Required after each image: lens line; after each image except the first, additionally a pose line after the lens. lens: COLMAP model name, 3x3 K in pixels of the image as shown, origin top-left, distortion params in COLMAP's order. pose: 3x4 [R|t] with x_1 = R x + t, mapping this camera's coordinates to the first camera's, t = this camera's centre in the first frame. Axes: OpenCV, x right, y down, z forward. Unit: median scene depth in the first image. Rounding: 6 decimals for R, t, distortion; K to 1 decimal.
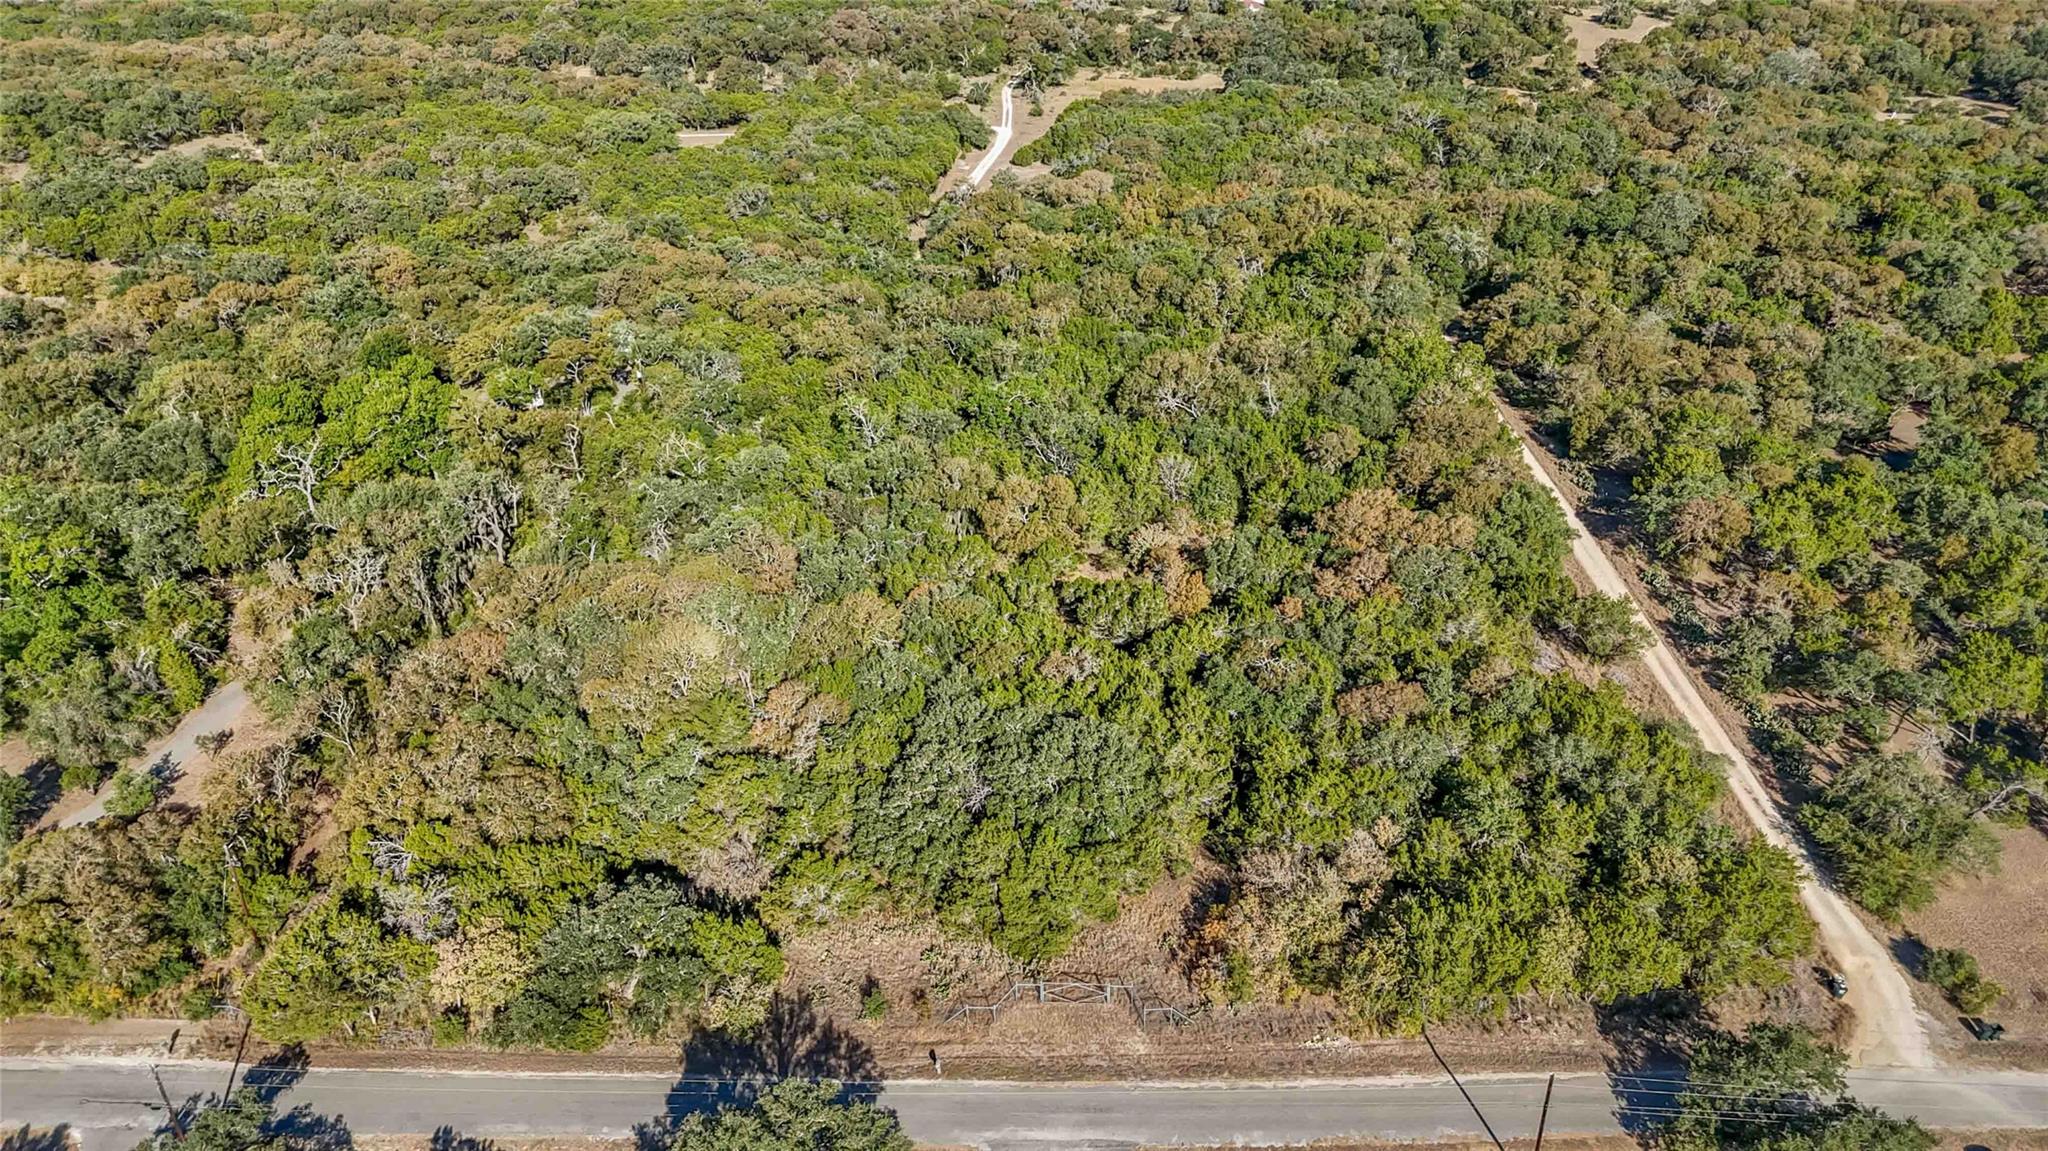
lens RADIAL K [[1512.8, 0, 1024.0], [0, 1512.8, 575.5], [0, 0, 1]] dist [0.080971, -0.079400]
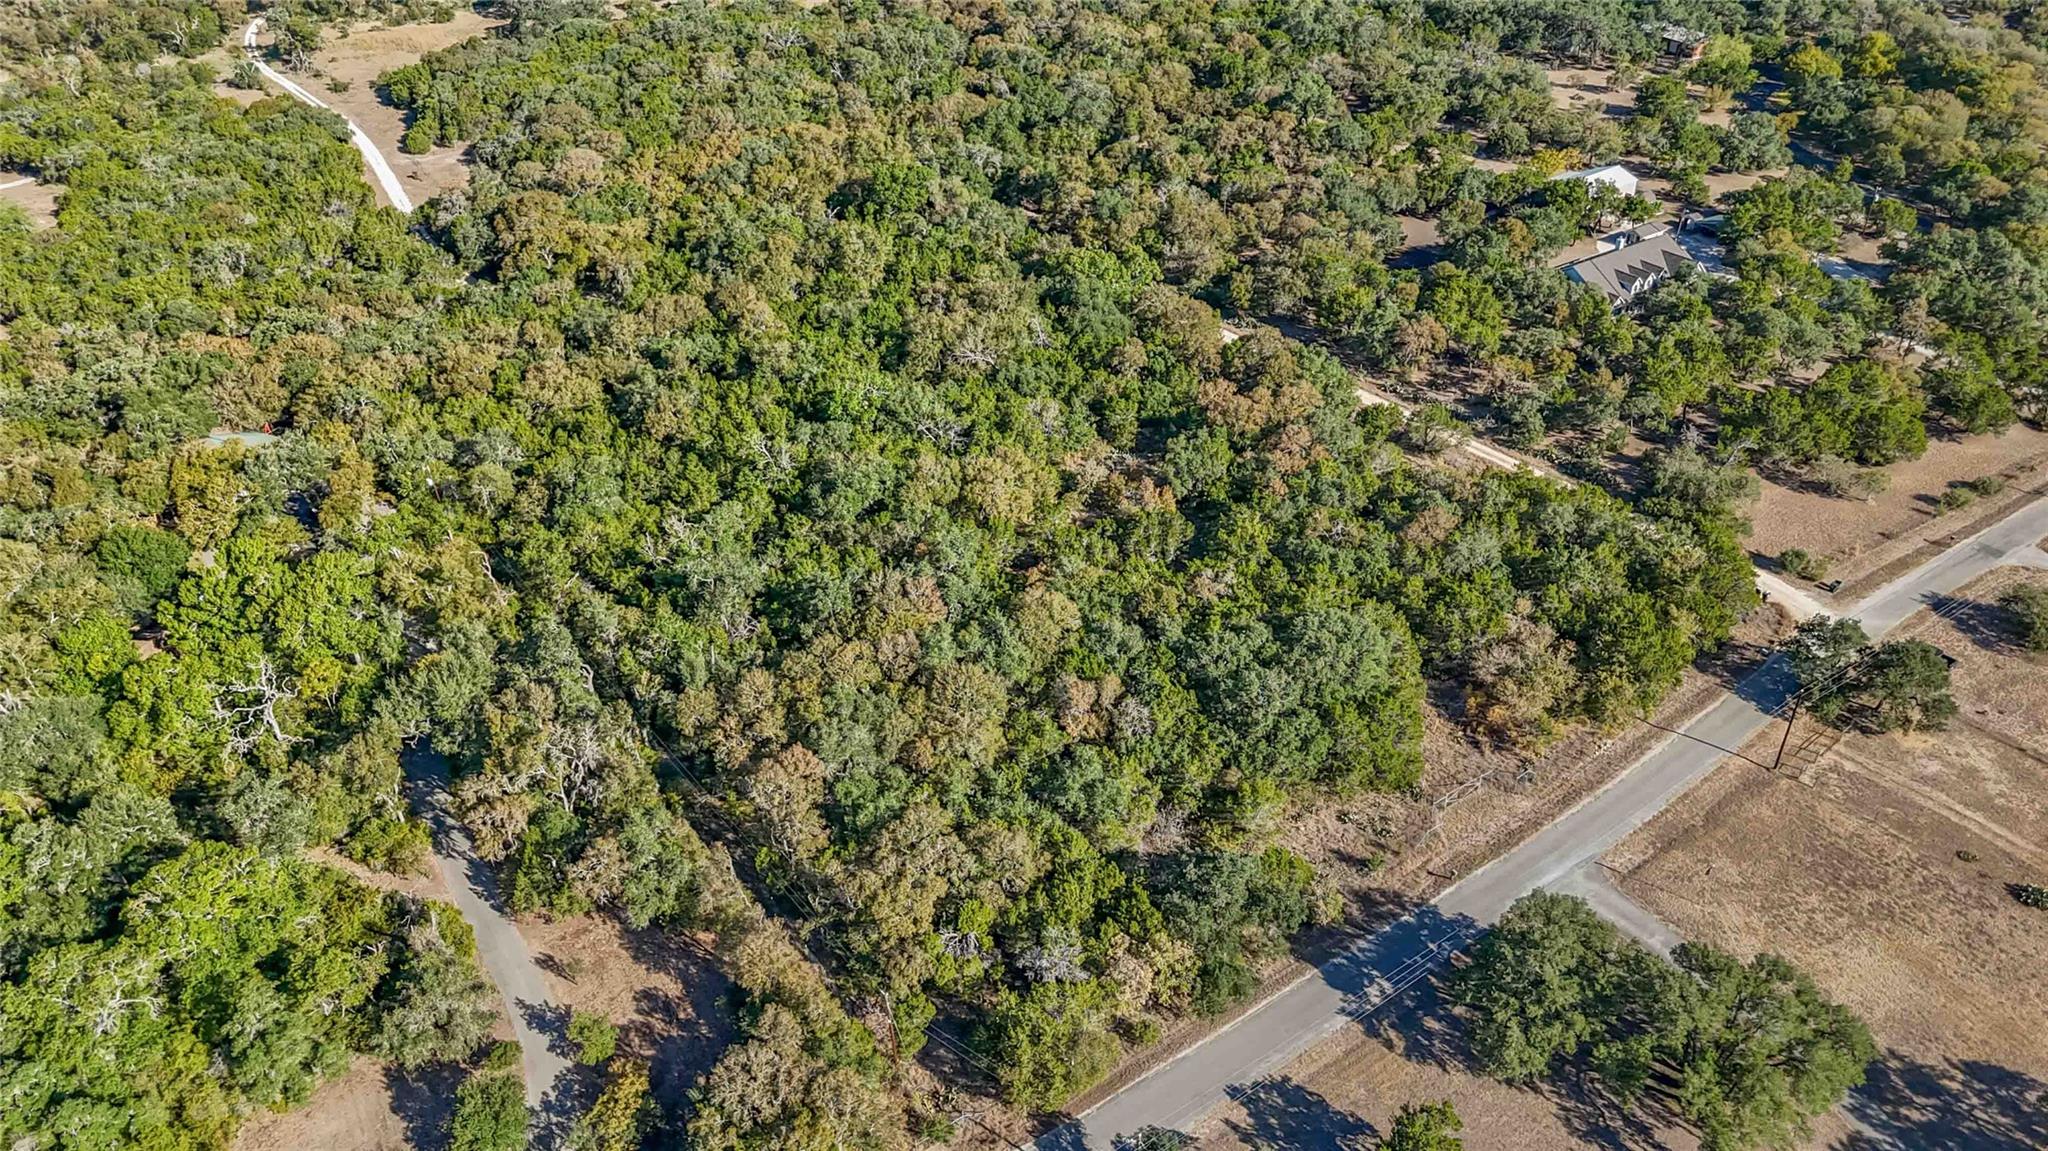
lens RADIAL K [[1512.8, 0, 1024.0], [0, 1512.8, 575.5], [0, 0, 1]] dist [0.080971, -0.079400]
pose [[0.796424, -0.341453, 0.499118, -0.704554], [0.296509, 0.939812, 0.169810, -0.202951], [-0.527059, 0.012752, 0.849733, 0.031681]]
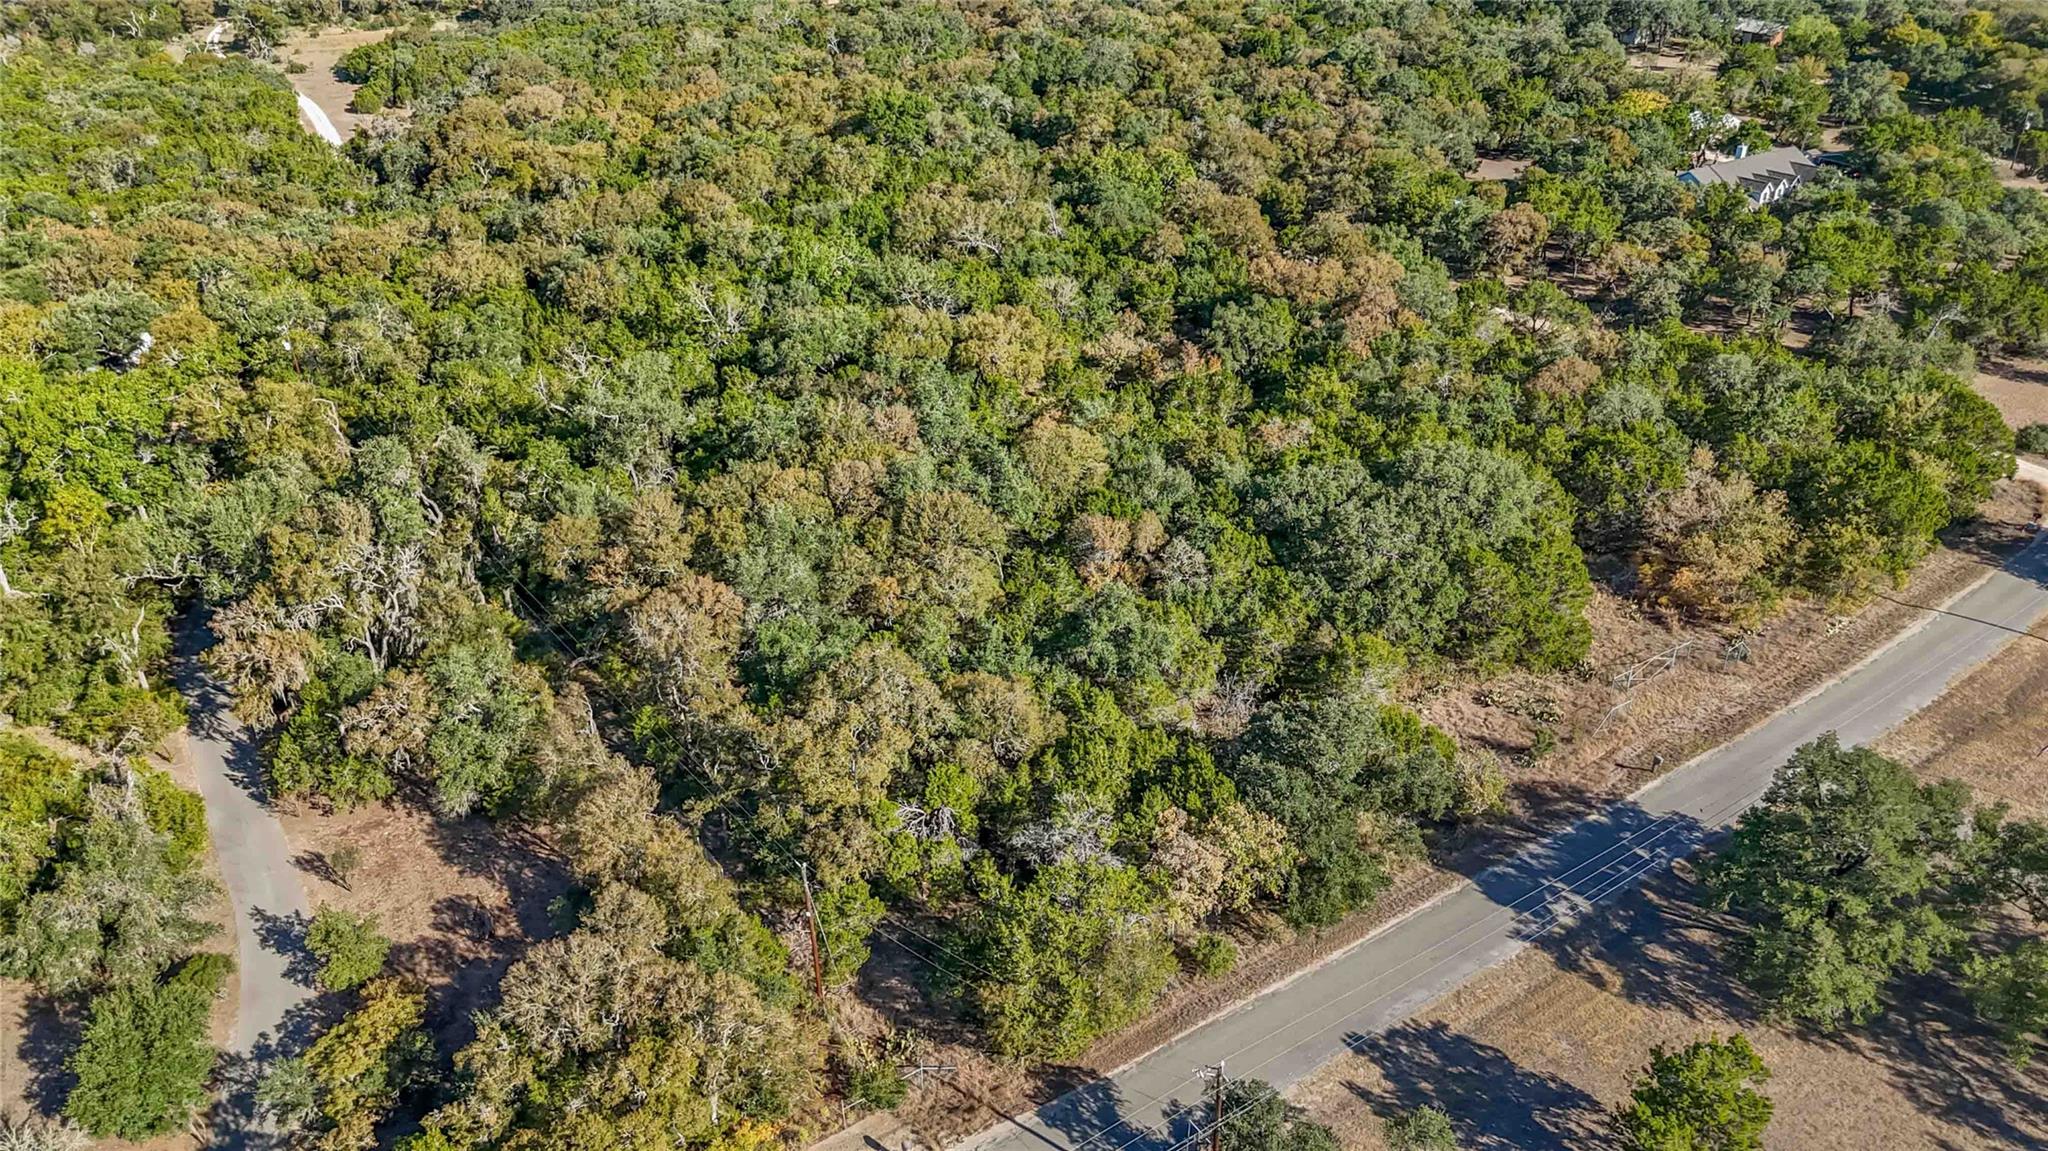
lens RADIAL K [[1512.8, 0, 1024.0], [0, 1512.8, 575.5], [0, 0, 1]] dist [0.080971, -0.079400]
pose [[0.803287, -0.280610, 0.525345, -0.609141], [0.280756, 0.956311, 0.081513, 0.021291], [-0.525267, 0.082016, 0.846976, 0.301375]]
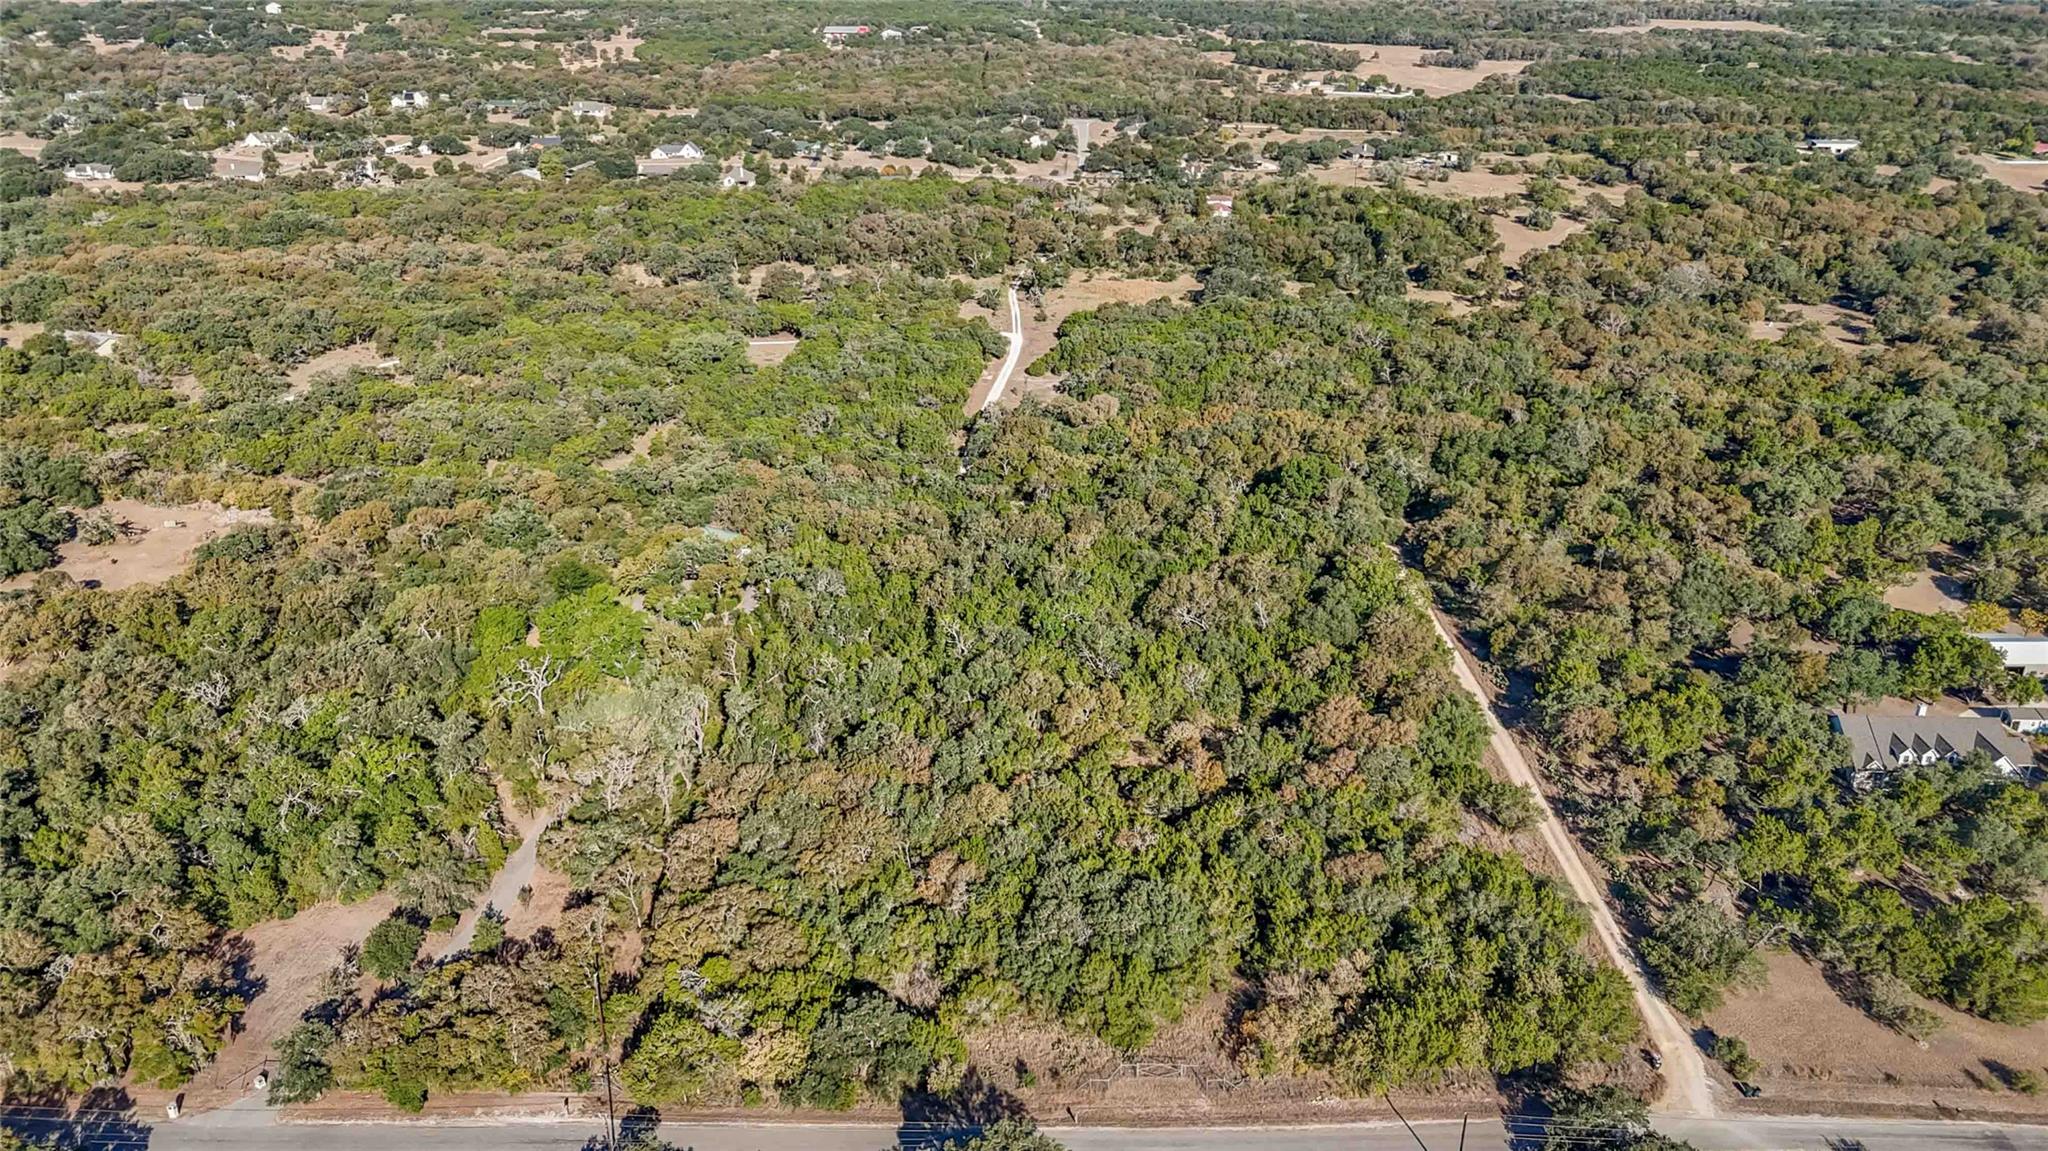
lens RADIAL K [[1512.8, 0, 1024.0], [0, 1512.8, 575.5], [0, 0, 1]] dist [0.080971, -0.079400]
pose [[0.999637, -0.000242, 0.026946, -0.111610], [0.002076, 0.997680, -0.068049, -0.089711], [-0.026867, 0.068080, 0.997318, -0.428274]]
